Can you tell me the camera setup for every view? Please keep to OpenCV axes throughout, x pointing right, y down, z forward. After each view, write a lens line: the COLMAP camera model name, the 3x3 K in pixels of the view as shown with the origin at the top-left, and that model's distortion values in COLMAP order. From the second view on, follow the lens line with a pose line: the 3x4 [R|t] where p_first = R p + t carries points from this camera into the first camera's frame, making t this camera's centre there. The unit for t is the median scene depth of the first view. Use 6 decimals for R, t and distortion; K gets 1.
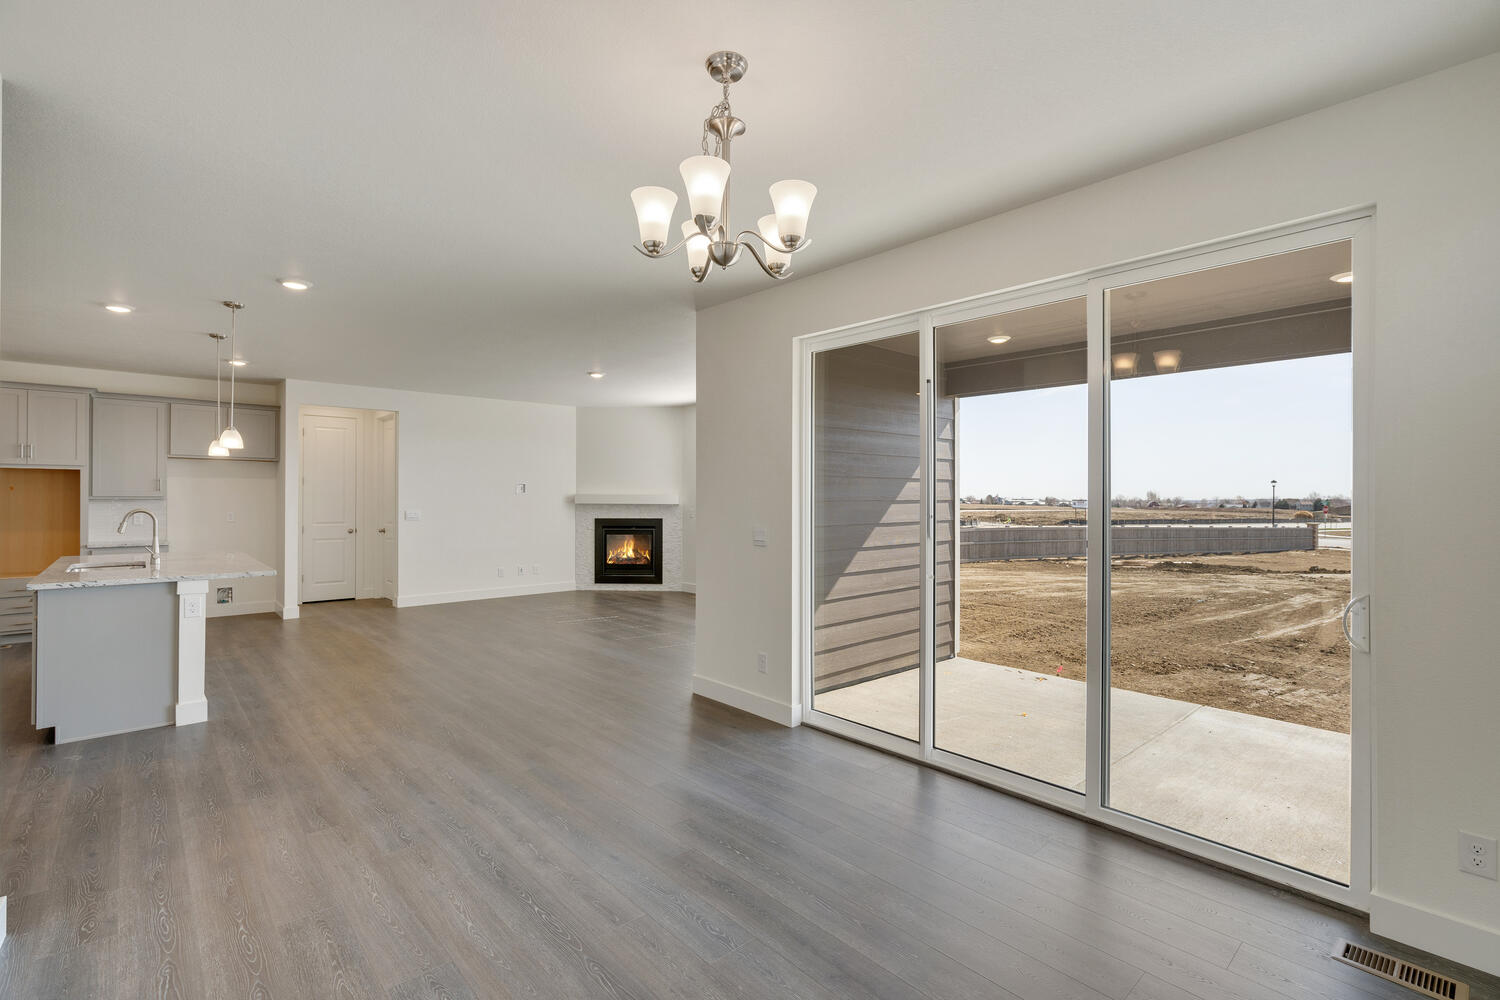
lens RADIAL K [[677.0, 0, 746.7], [0, 677.0, 496.1], [0, 0, 1]] dist [-0.005380, 0.001550]
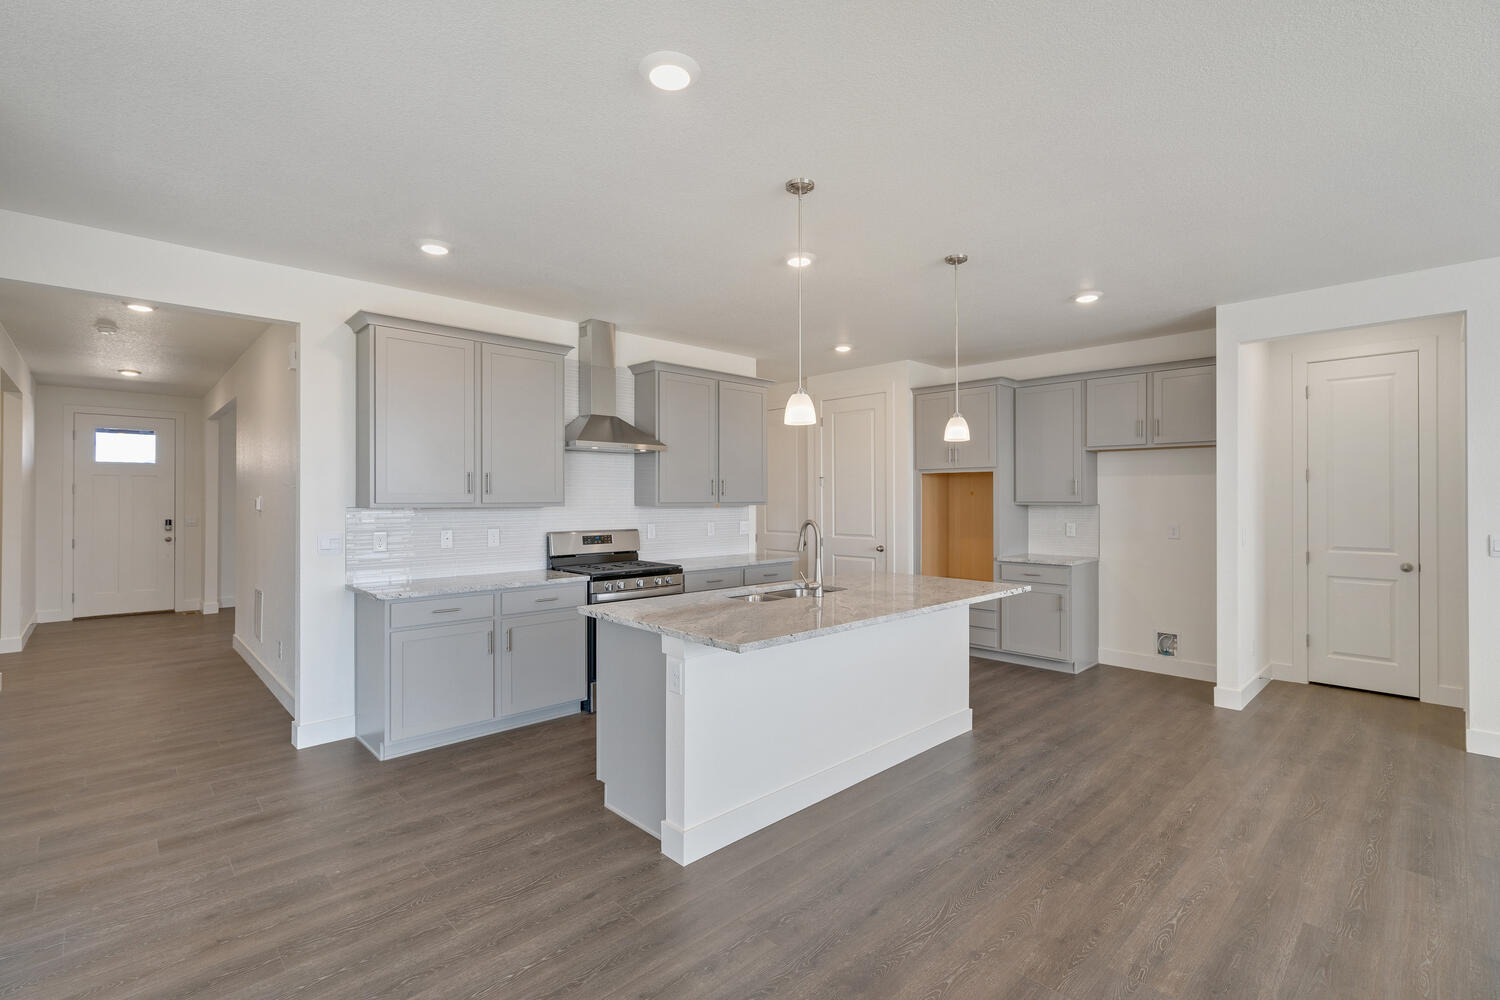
lens RADIAL K [[677.0, 0, 753.5], [0, 677.0, 495.7], [0, 0, 1]] dist [-0.005380, 0.001550]
pose [[0.030489, -0.007262, -0.999509, -0.079812], [0.002887, 0.999970, -0.007177, -0.001488], [0.999531, -0.002667, 0.030509, 0.480692]]
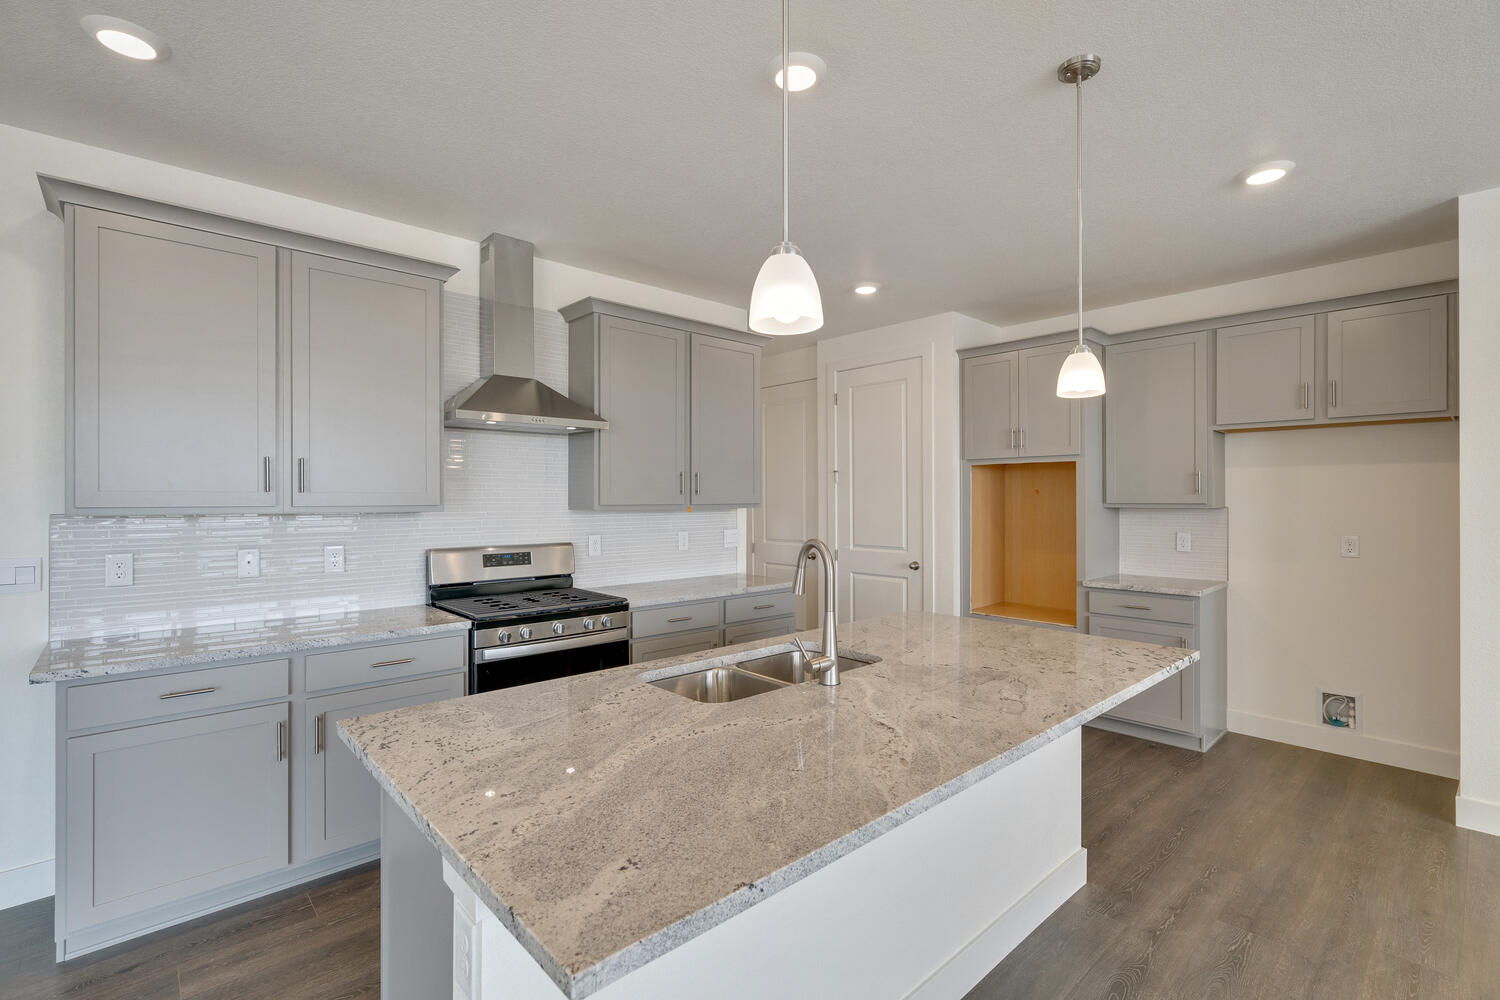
lens RADIAL K [[677.0, 0, 754.2], [0, 677.0, 495.7], [0, 0, 1]] dist [-0.005380, 0.001550]
pose [[0.011016, -0.006916, -0.999915, -0.259459], [0.003168, 0.999971, -0.006881, -0.002491], [0.999934, -0.003092, 0.011037, 0.504165]]
